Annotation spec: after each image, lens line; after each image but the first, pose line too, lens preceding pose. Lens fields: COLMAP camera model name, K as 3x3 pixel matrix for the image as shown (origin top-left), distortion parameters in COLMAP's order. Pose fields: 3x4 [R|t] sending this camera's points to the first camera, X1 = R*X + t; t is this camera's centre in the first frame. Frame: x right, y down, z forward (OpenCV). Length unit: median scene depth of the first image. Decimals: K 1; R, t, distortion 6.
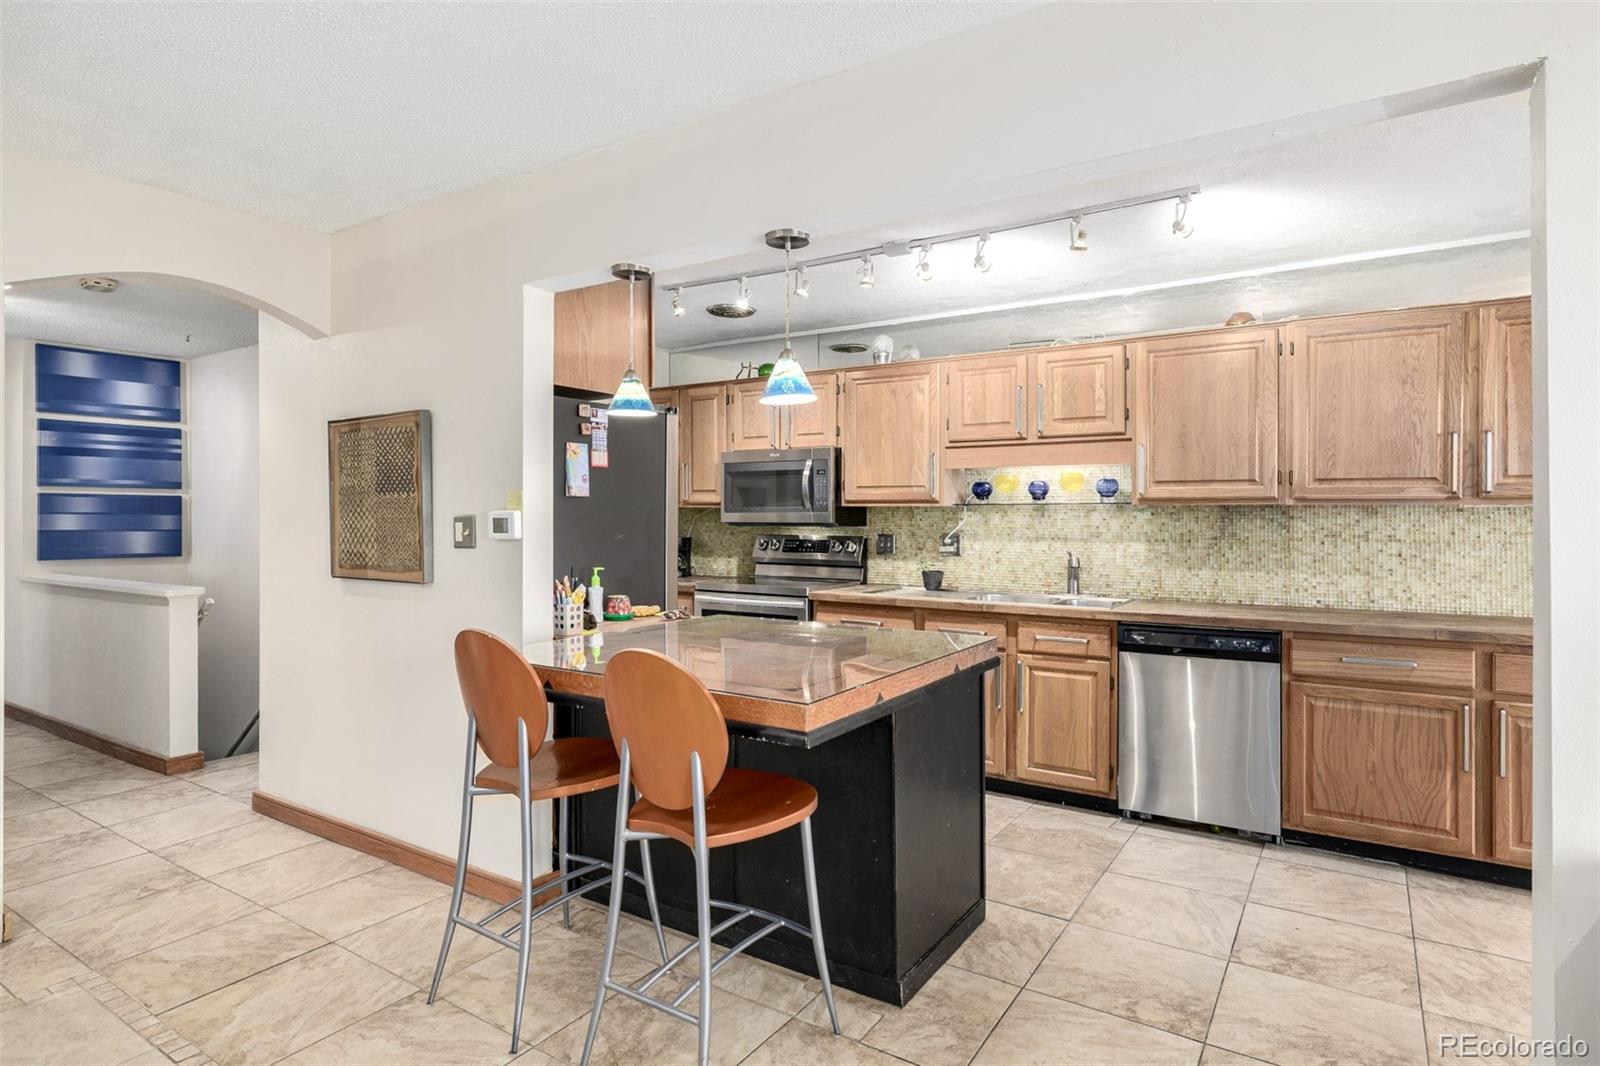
lens RADIAL K [[854.7, 0, 805.4], [0, 854.7, 517.3], [0, 0, 1]] dist [0.001156, -0.000719]
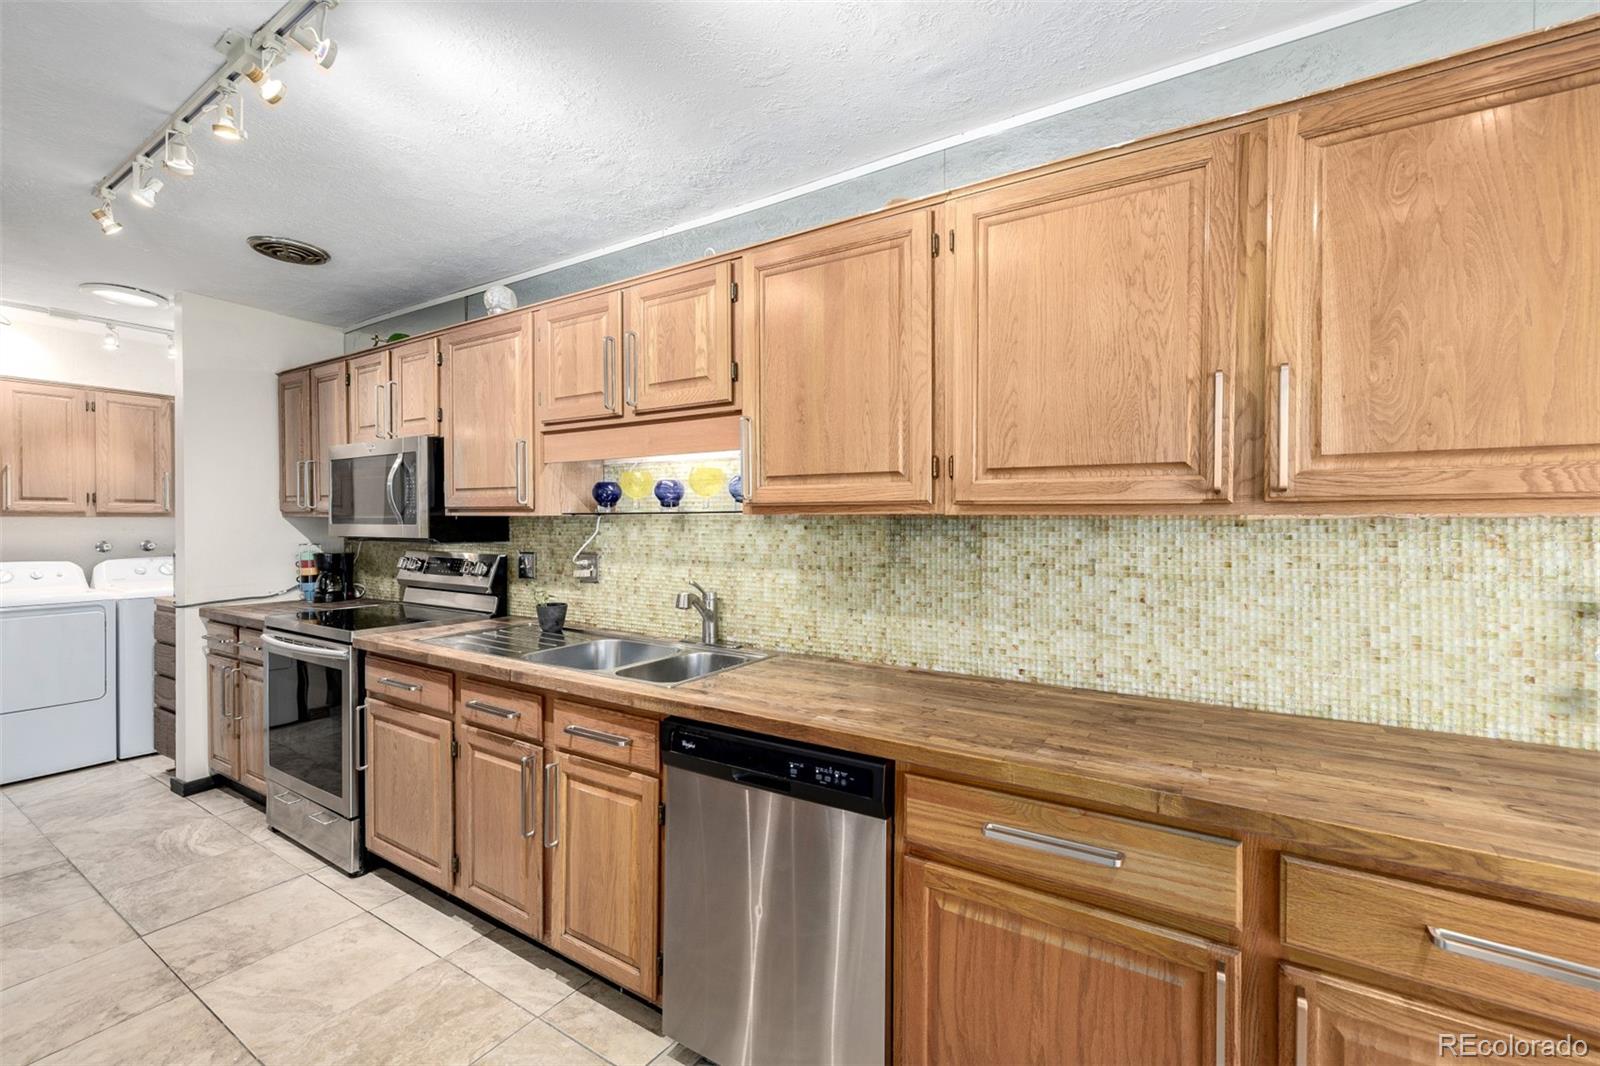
lens RADIAL K [[670.0, 0, 798.6], [0, 670.0, 529.8], [0, 0, 1]] dist [-0.001263, 0.000816]
pose [[0.999919, -0.000115, 0.012739, 0.451203], [-0.000017, 0.999946, 0.010376, -0.009013], [-0.012739, -0.010375, 0.999865, 0.540597]]
